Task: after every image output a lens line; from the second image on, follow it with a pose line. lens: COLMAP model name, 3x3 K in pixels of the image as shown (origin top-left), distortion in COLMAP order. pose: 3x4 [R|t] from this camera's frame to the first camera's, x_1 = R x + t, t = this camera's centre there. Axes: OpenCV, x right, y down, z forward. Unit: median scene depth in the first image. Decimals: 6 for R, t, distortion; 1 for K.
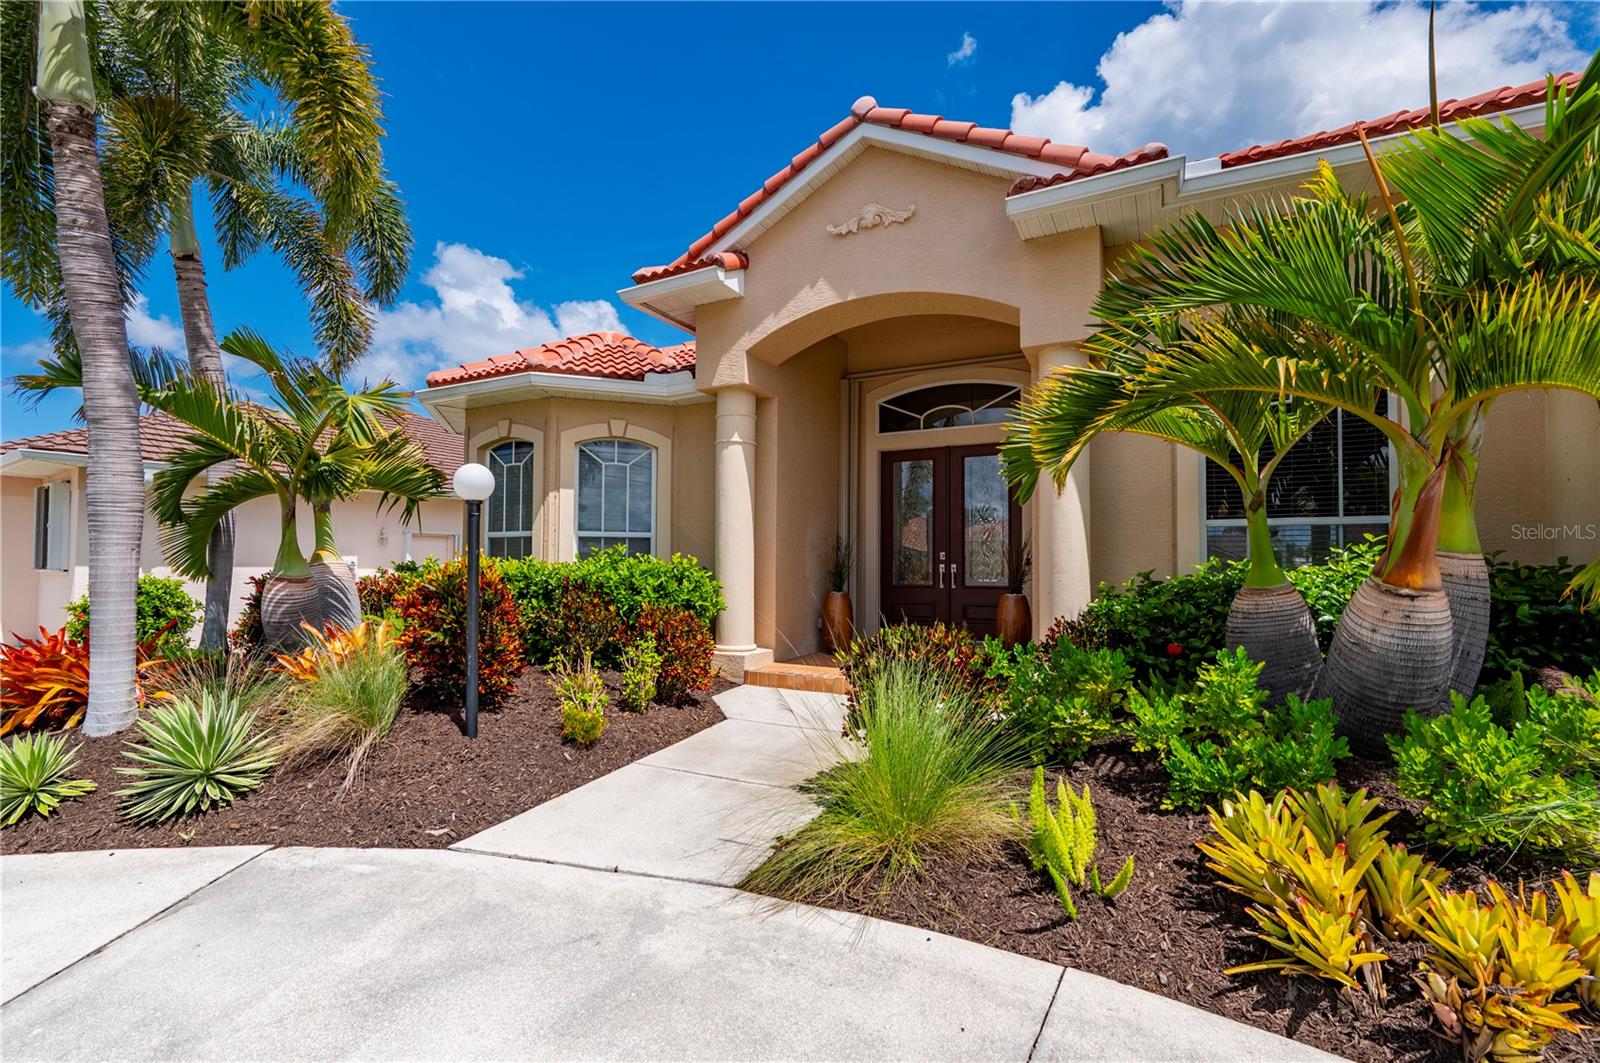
lens RADIAL K [[731.9, 0, 805.2], [0, 731.9, 541.5], [0, 0, 1]] dist [-0.001567, -0.000288]
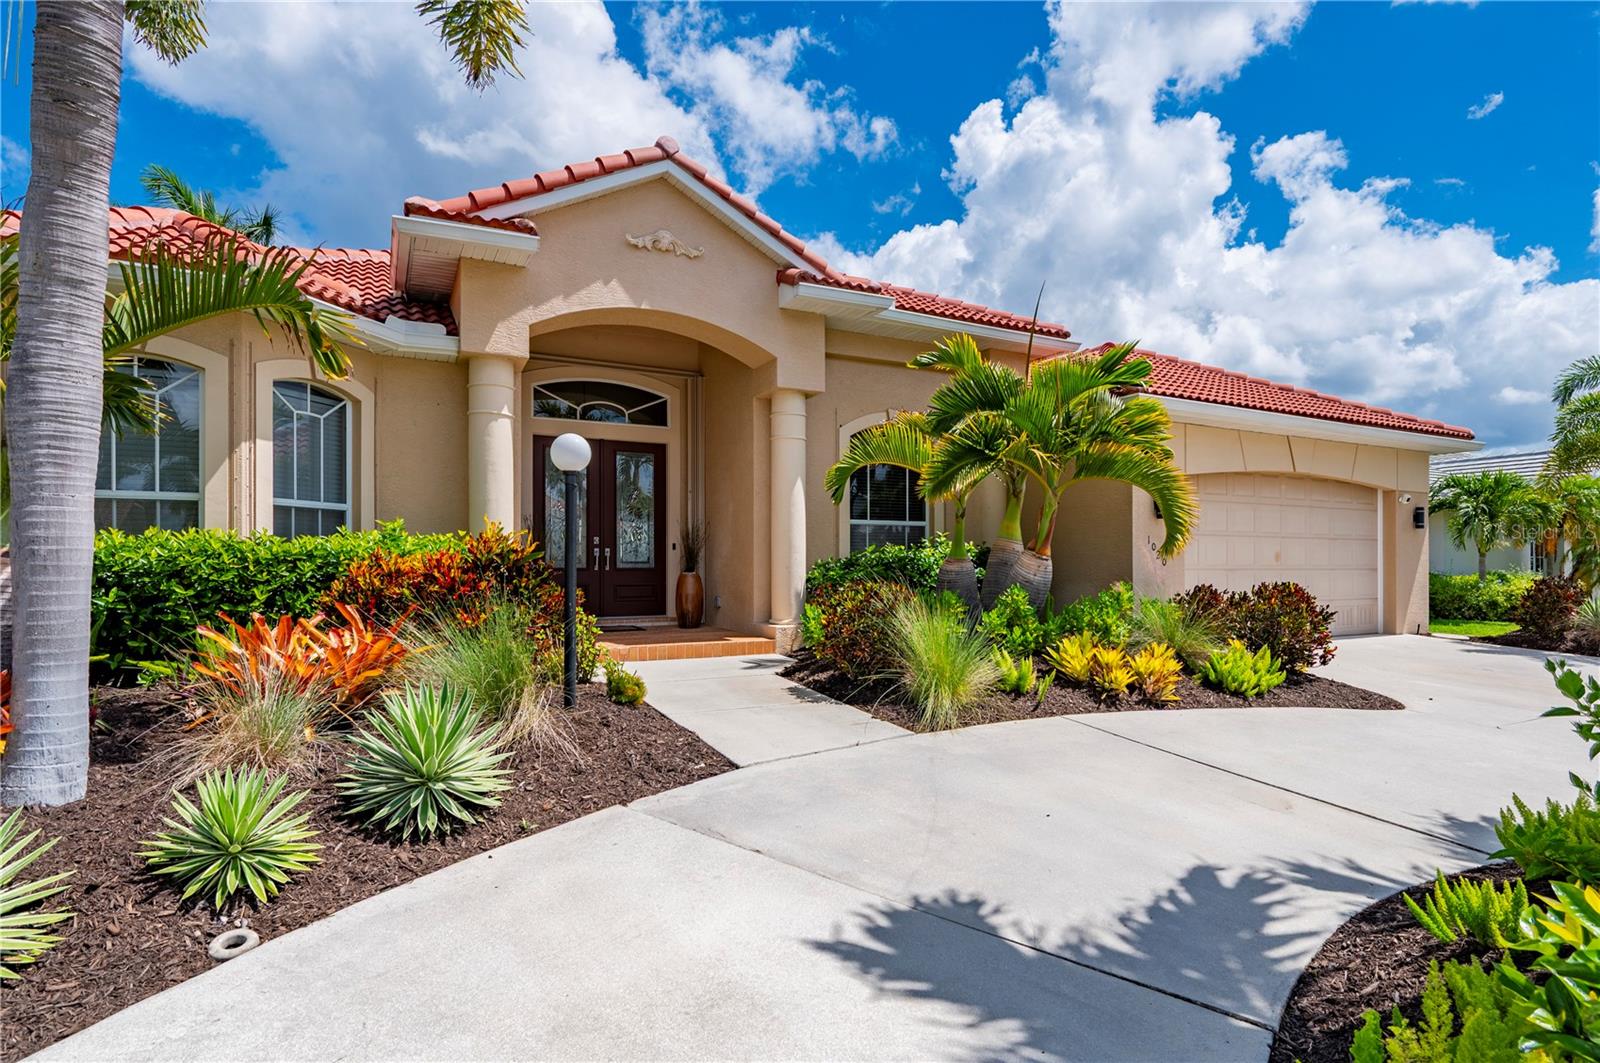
lens RADIAL K [[818.6, 0, 810.2], [0, 818.6, 556.2], [0, 0, 1]] dist [-0.001515, -0.000466]
pose [[0.560423, 0.004293, 0.828196, -0.779106], [-0.025747, 0.999594, 0.012241, 0.024051], [-0.827807, -0.028184, 0.560305, 0.075112]]
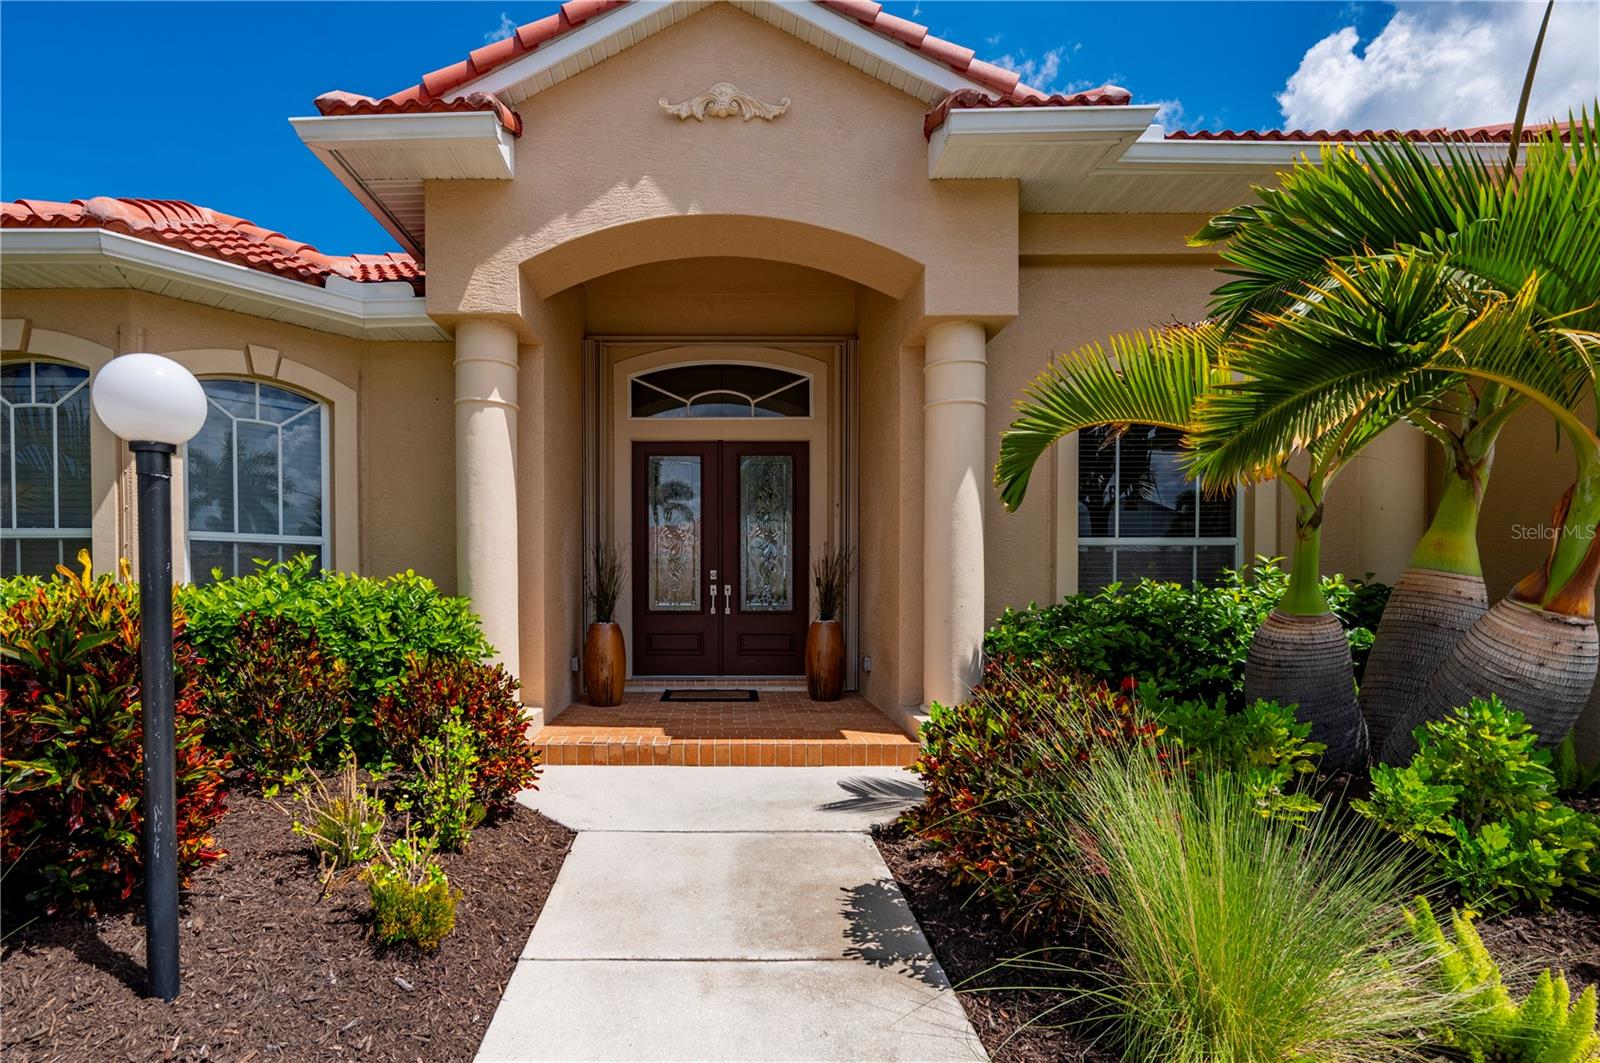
lens RADIAL K [[750.5, 0, 723.2], [0, 750.5, 596.7], [0, 0, 1]] dist [-0.002223, 0.000079]
pose [[0.884781, -0.010480, 0.465889, -0.239136], [-0.013020, 0.998801, 0.047195, 0.004646], [-0.465825, -0.047823, 0.883584, 0.305750]]
